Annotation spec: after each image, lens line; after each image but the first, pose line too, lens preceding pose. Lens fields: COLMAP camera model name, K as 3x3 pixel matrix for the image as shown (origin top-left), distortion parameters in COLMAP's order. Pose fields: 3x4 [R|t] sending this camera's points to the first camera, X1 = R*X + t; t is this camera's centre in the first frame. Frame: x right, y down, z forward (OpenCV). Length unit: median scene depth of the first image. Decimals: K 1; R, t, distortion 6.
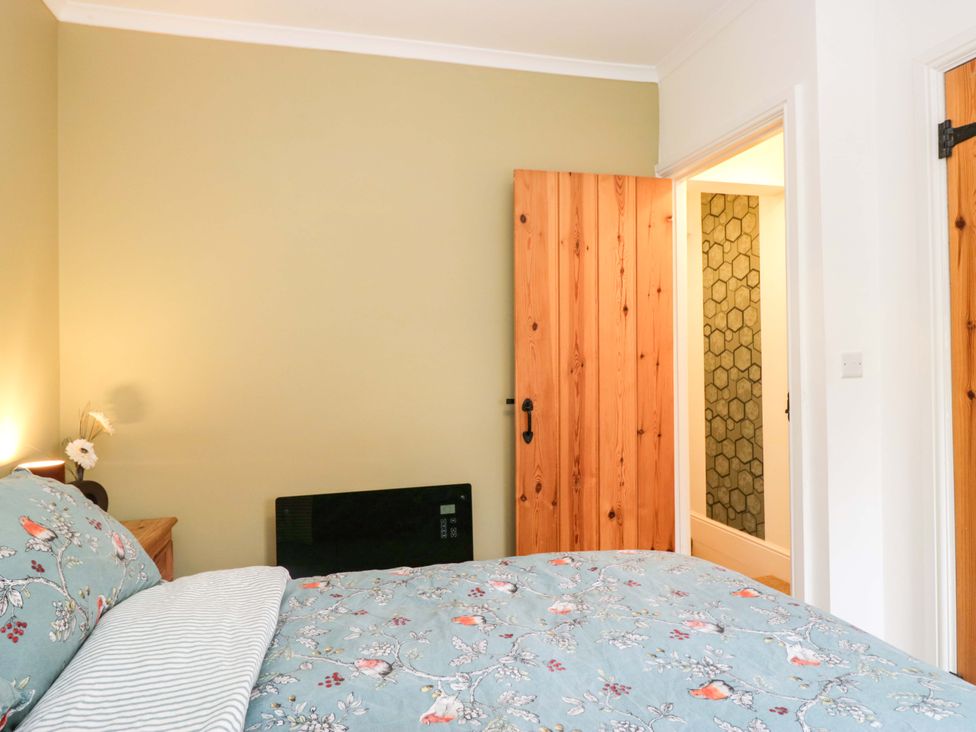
lens RADIAL K [[615.6, 0, 489.4], [0, 615.6, 347.1], [0, 0, 1]] dist [0.011101, -0.016165]
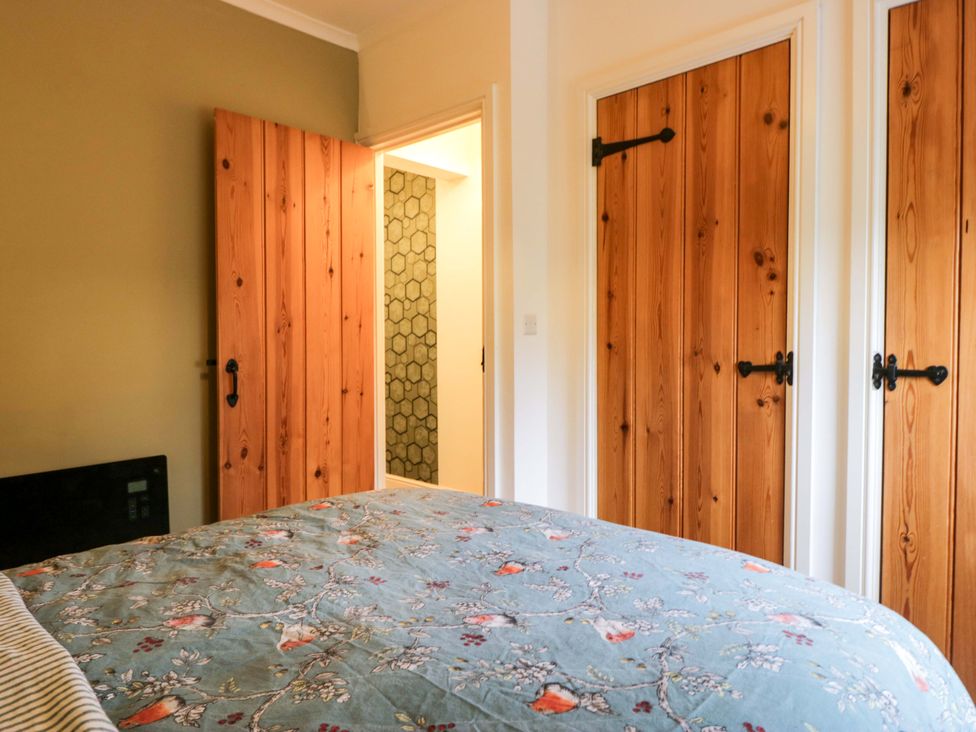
lens RADIAL K [[615.6, 0, 489.4], [0, 615.6, 347.1], [0, 0, 1]] dist [0.011101, -0.016165]
pose [[0.839602, -0.000966, 0.543202, -0.115037], [-0.018010, 0.999399, 0.029614, 0.030024], [-0.542904, -0.034647, 0.839080, 0.006686]]
